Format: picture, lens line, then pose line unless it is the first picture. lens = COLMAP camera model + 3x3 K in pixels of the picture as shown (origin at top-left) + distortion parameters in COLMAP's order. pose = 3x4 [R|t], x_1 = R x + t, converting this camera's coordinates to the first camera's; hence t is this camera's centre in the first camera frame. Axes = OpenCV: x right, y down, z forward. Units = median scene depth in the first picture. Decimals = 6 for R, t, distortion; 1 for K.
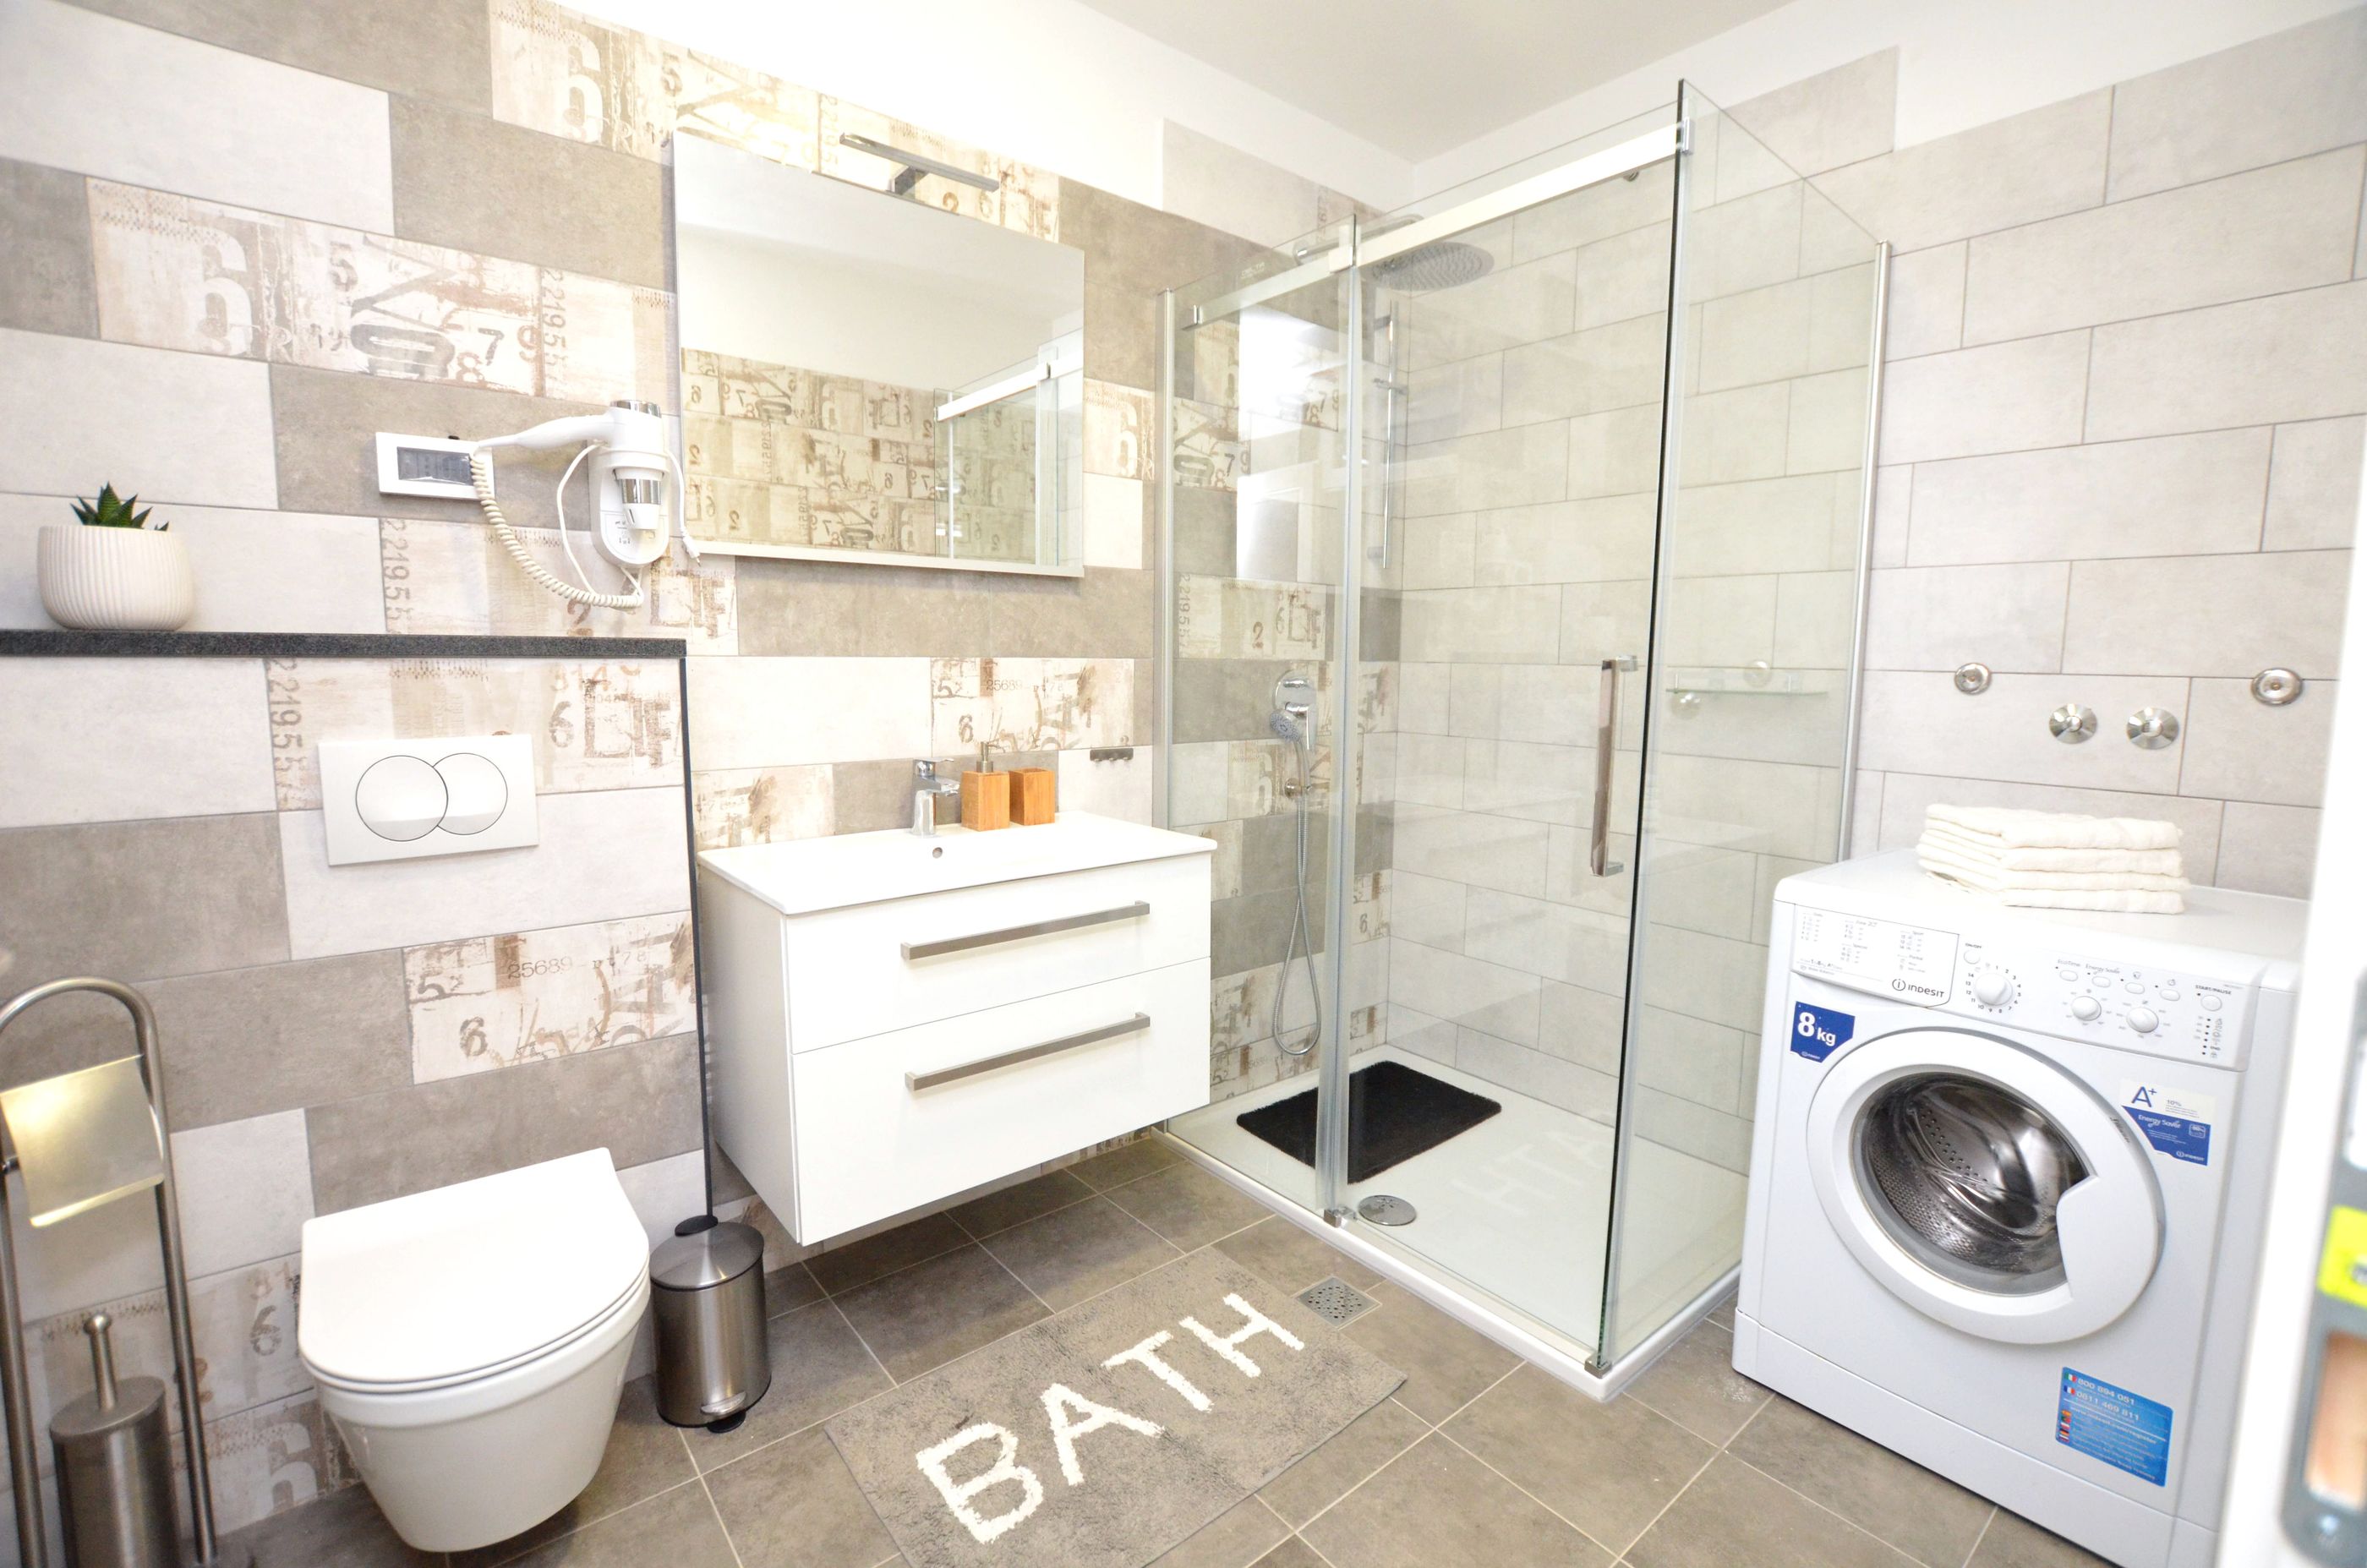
lens RADIAL K [[1031.8, 0, 1182.3], [0, 1031.8, 770.1], [0, 0, 1]] dist [-0.035102, 0.007848]
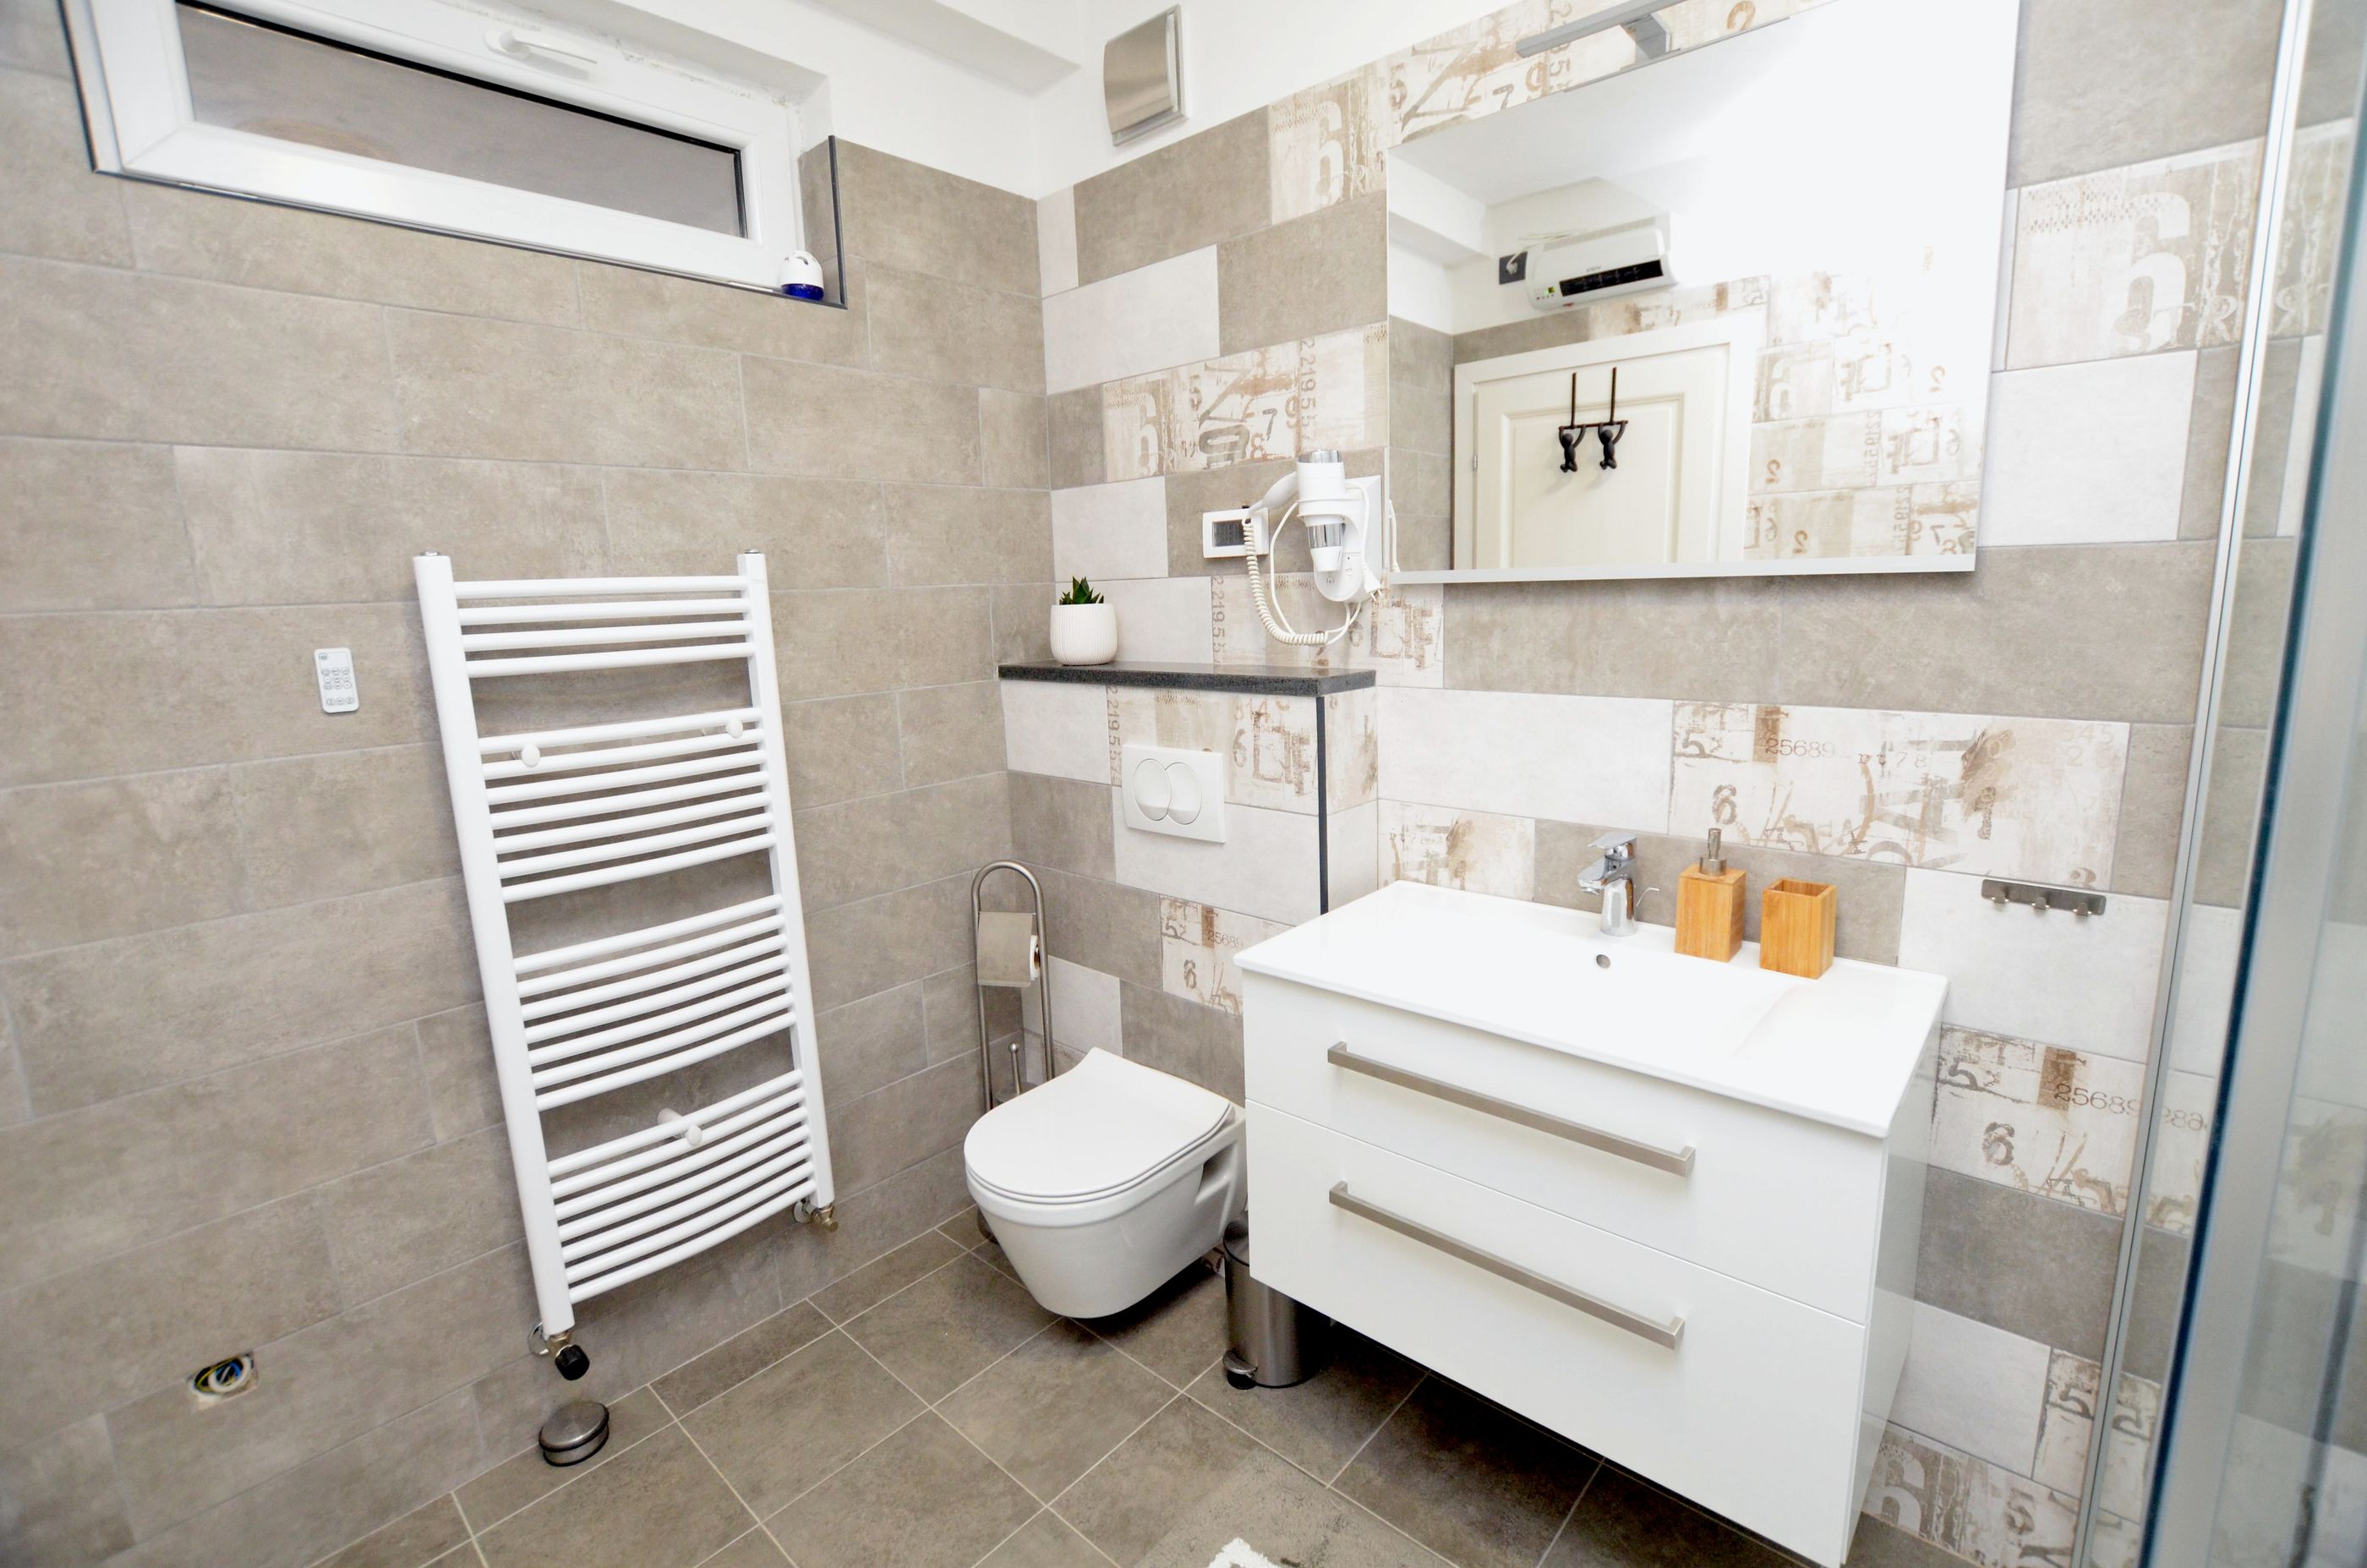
lens RADIAL K [[1031.8, 0, 1182.3], [0, 1031.8, 770.1], [0, 0, 1]] dist [-0.035102, 0.007848]
pose [[0.159664, 0.155408, -0.974862, 0.477071], [-0.076079, 0.986531, 0.144808, -0.161770], [0.984235, 0.051046, 0.169337, 0.629765]]
